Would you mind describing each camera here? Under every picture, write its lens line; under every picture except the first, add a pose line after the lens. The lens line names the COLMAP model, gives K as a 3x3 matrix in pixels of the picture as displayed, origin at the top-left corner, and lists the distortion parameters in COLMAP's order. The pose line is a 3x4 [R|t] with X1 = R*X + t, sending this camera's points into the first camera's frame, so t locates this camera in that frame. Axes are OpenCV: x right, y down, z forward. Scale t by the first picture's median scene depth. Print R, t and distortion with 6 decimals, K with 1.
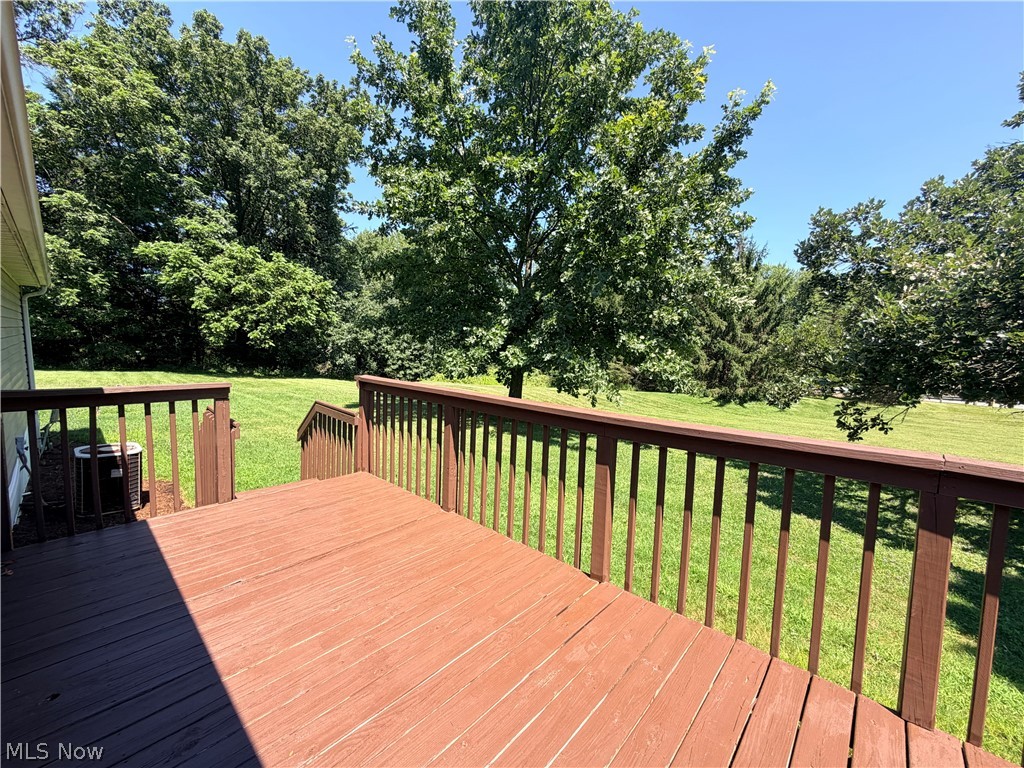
lens RADIAL K [[410.3, 0, 515.4], [0, 410.3, 386.8], [0, 0, 1]] dist [-0.003276, -0.000357]
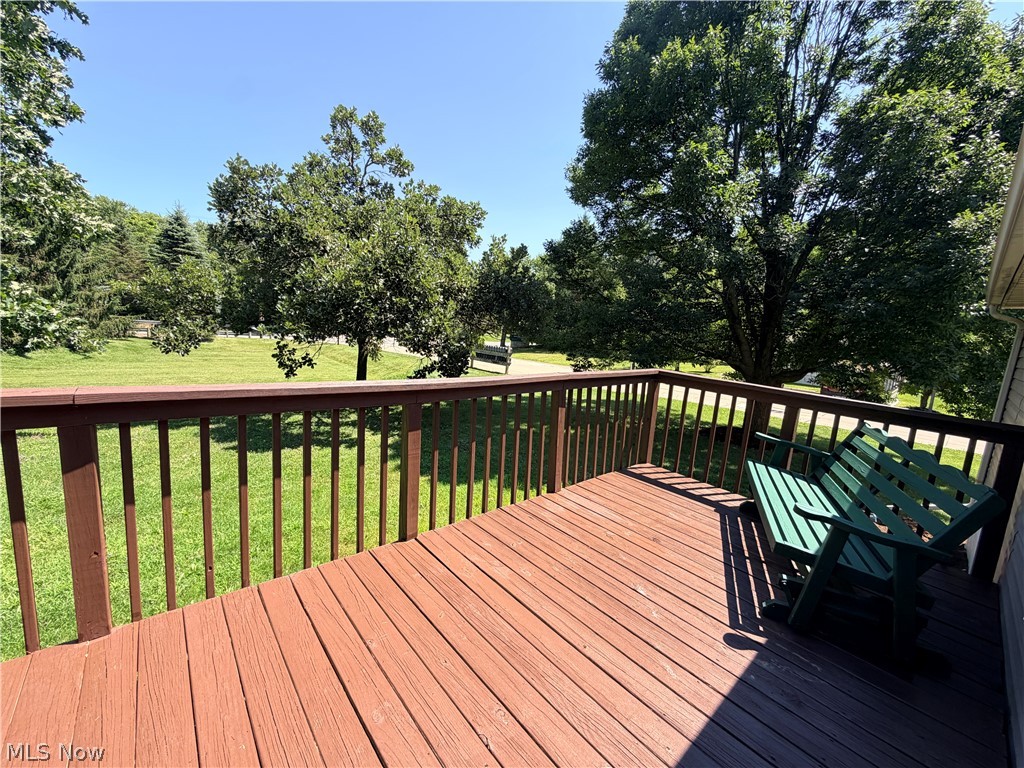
lens RADIAL K [[410.3, 0, 511.0], [0, 410.3, 385.4], [0, 0, 1]] dist [-0.003276, -0.000357]
pose [[0.132752, -0.169058, 0.976625, -1.806067], [0.020793, 0.985604, 0.167786, -0.226536], [-0.990931, -0.001967, 0.134357, 1.392061]]
